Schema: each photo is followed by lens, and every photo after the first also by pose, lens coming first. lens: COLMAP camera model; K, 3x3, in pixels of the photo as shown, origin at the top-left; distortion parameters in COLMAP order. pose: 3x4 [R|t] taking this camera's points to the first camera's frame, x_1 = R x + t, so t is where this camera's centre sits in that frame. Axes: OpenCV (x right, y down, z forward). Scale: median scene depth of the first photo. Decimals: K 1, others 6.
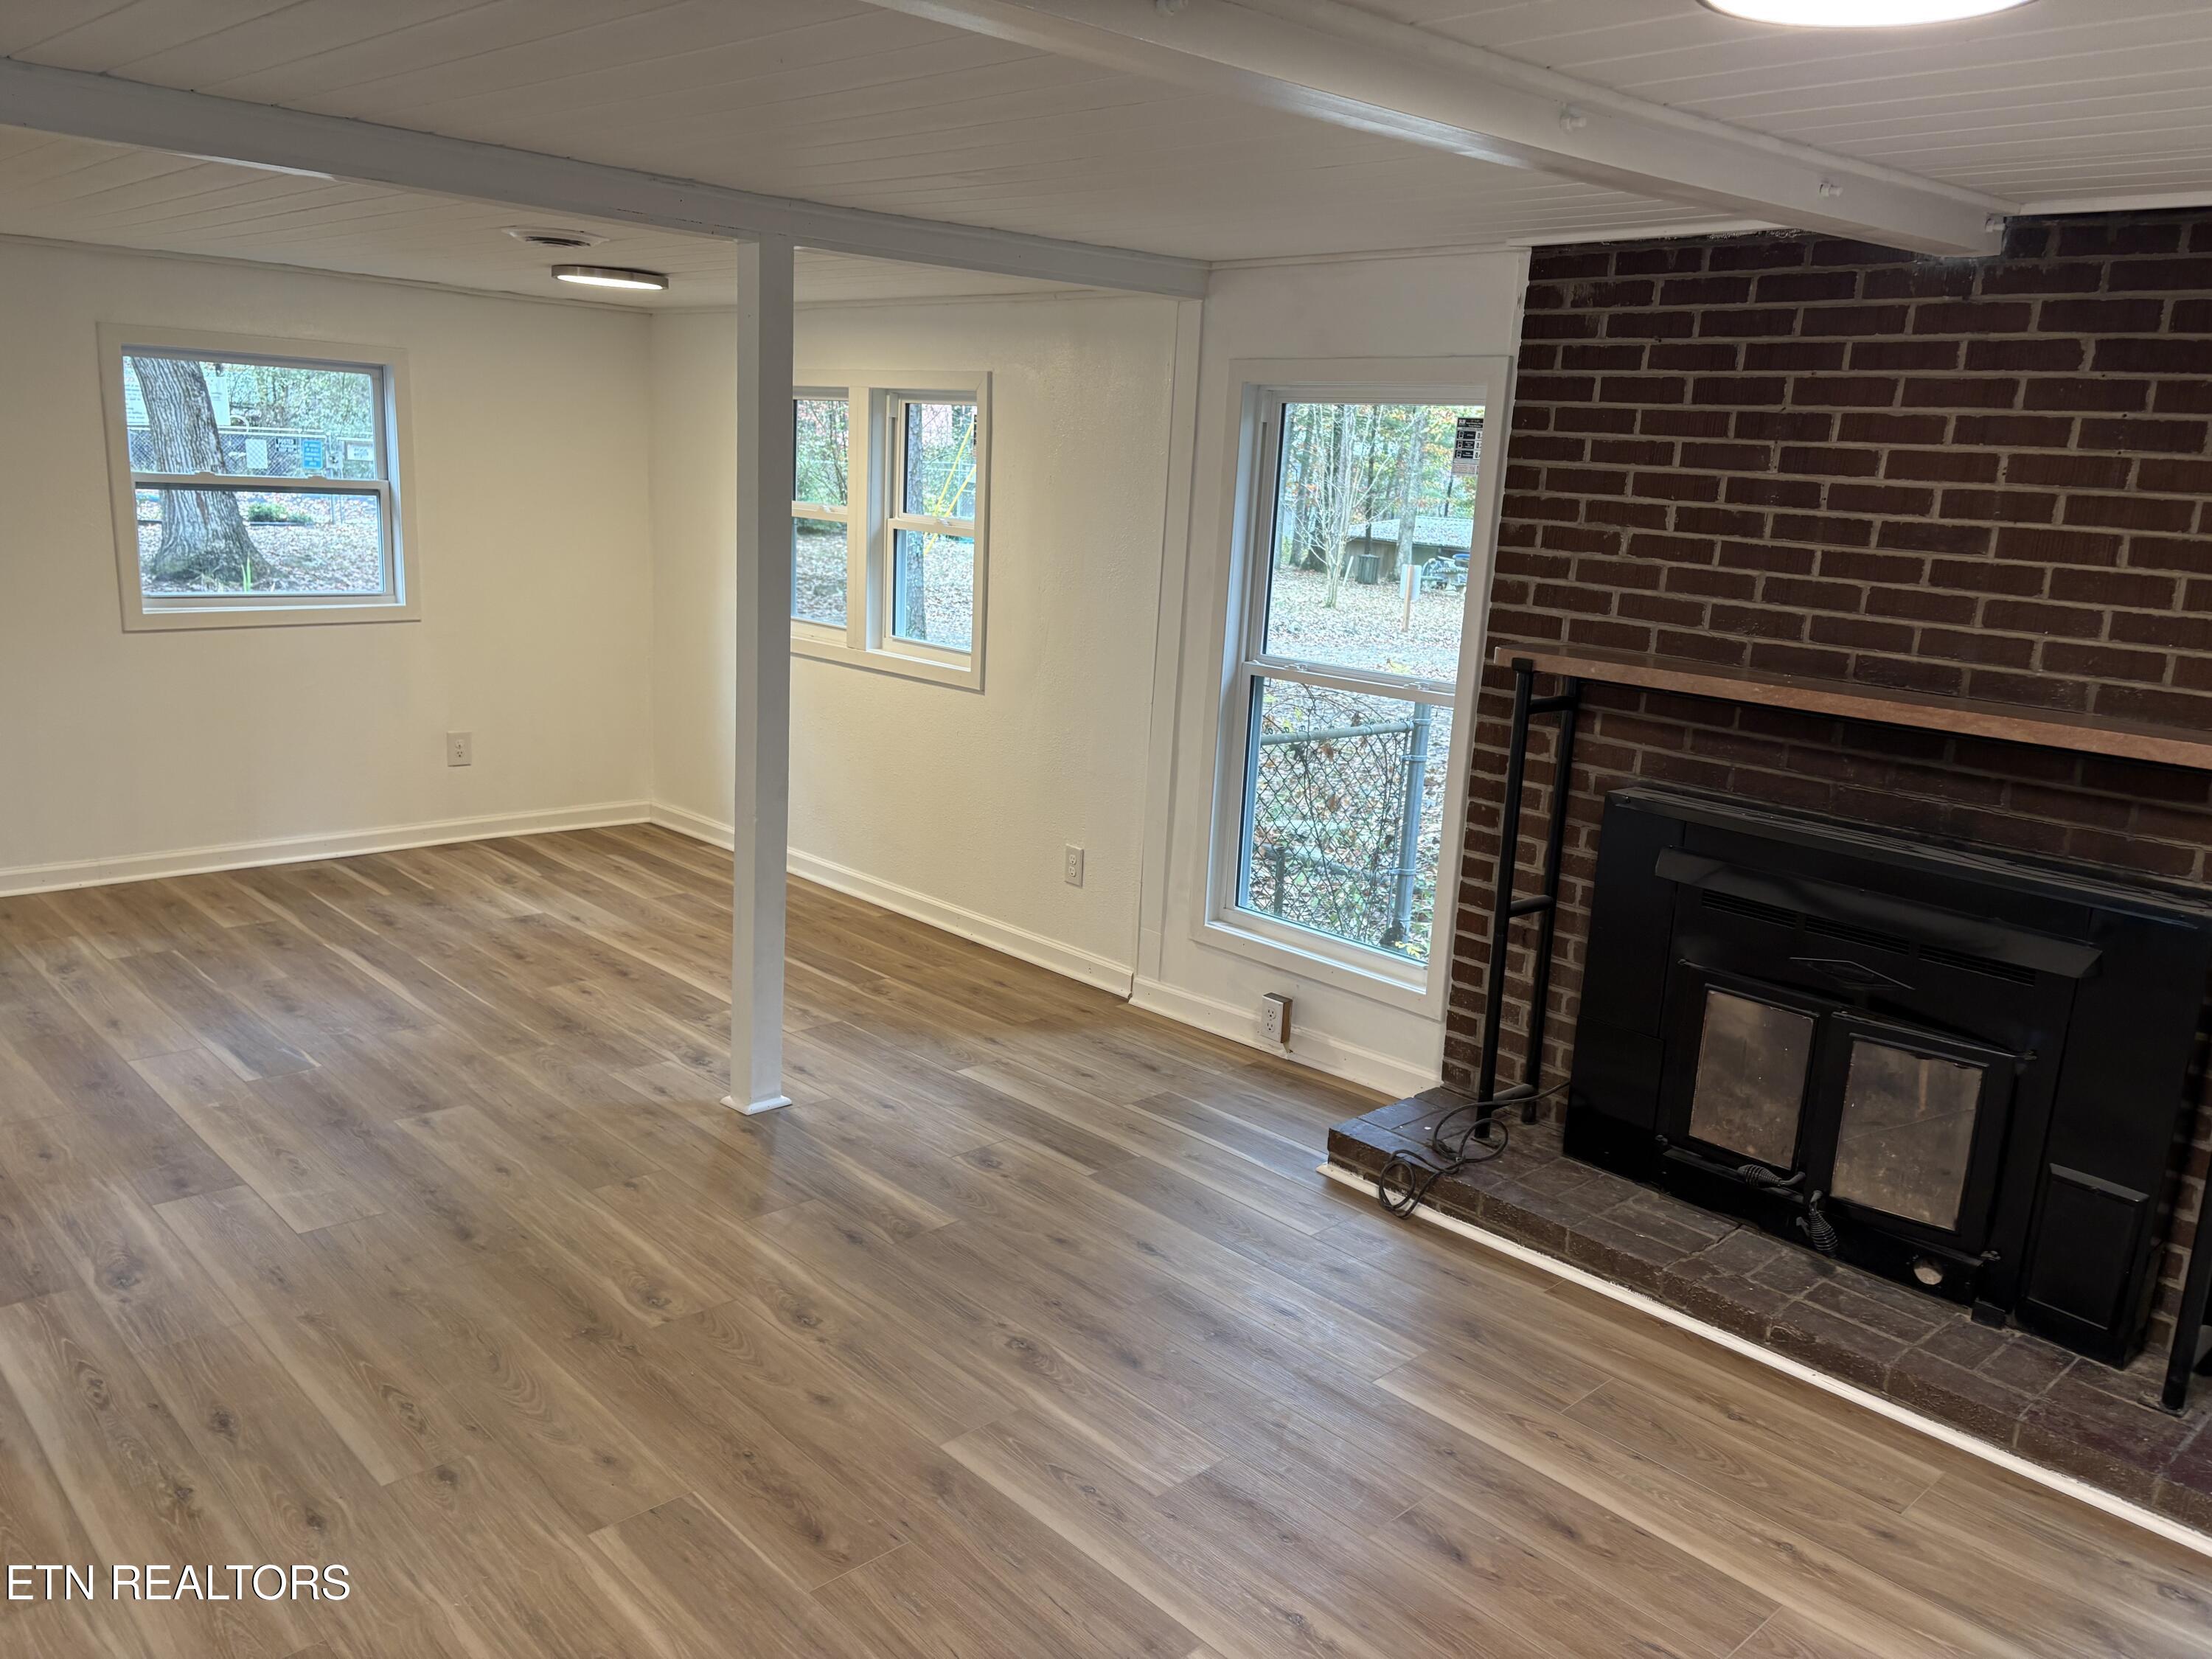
lens RADIAL K [[1647.7, 0, 1106.0], [0, 1647.7, 829.5], [0, 0, 1]] dist [0.024566, -0.000084]
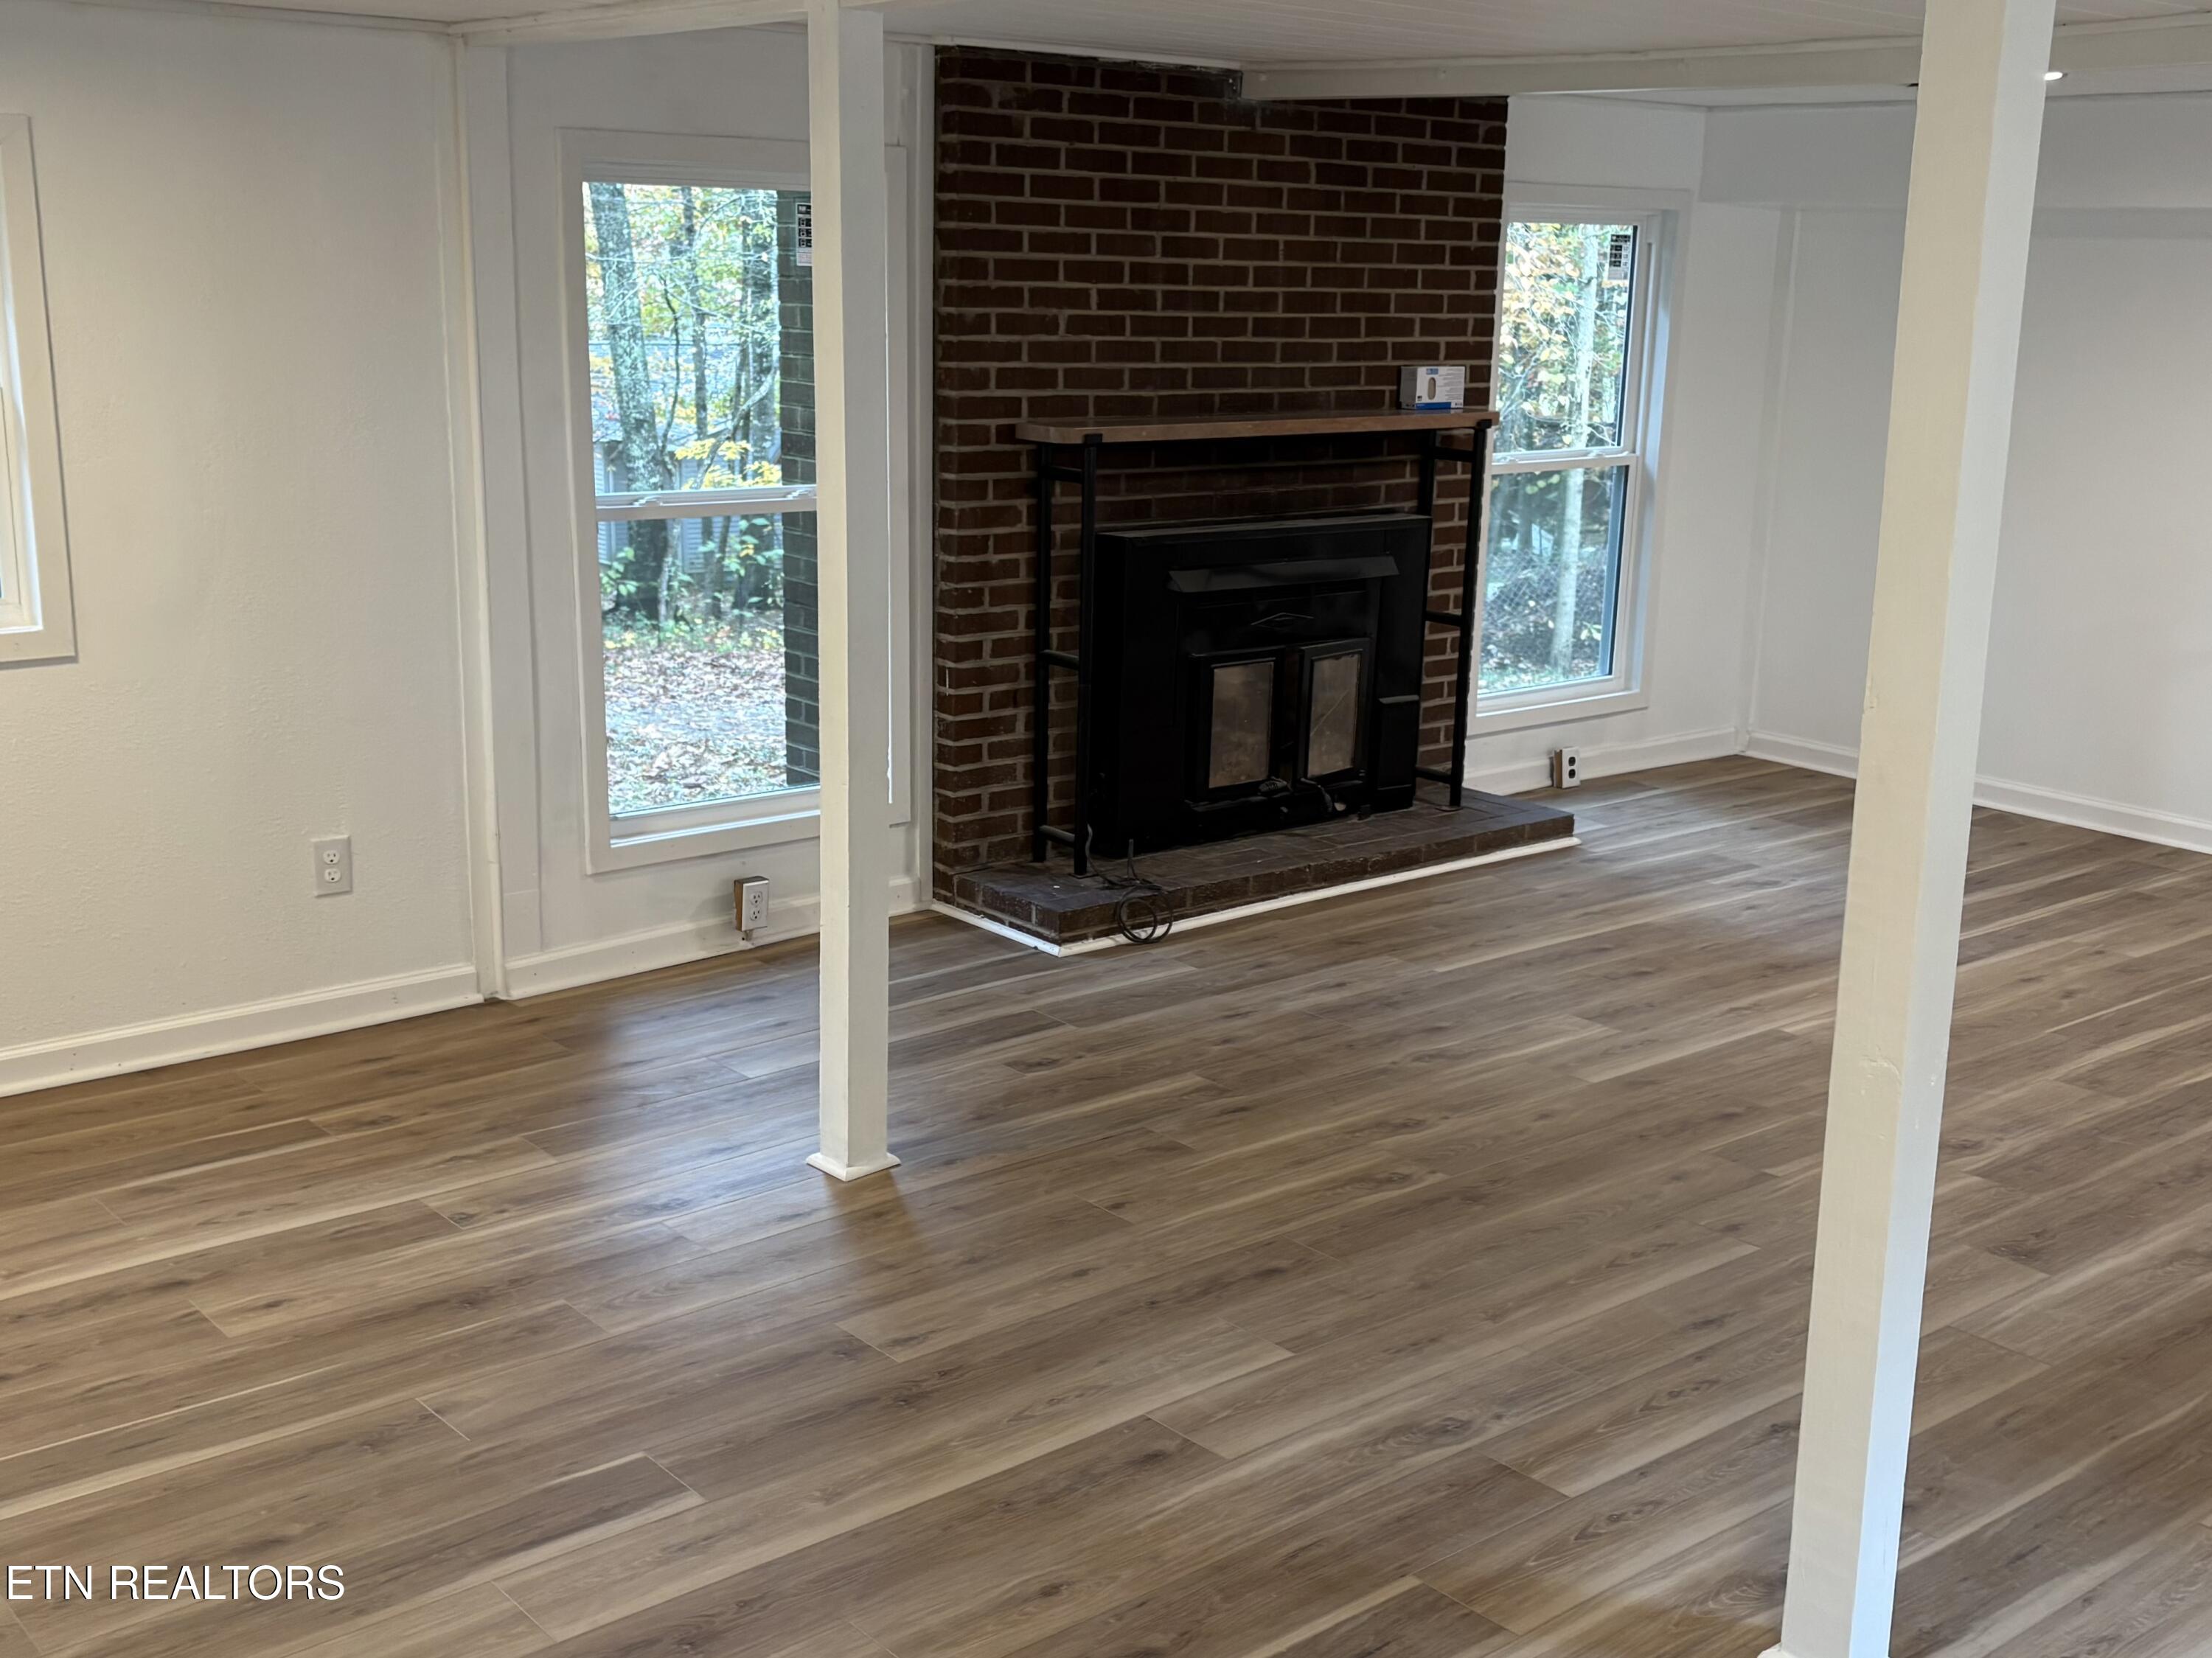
lens RADIAL K [[2288.0, 0, 1106.0], [0, 2288.0, 829.0], [0, 0, 1]] dist [0.081743, -0.023935]
pose [[0.089174, -0.280295, 0.955763, -1.303413], [0.213601, 0.942642, 0.256518, -0.246132], [-0.972843, 0.181277, 0.143930, 0.811182]]
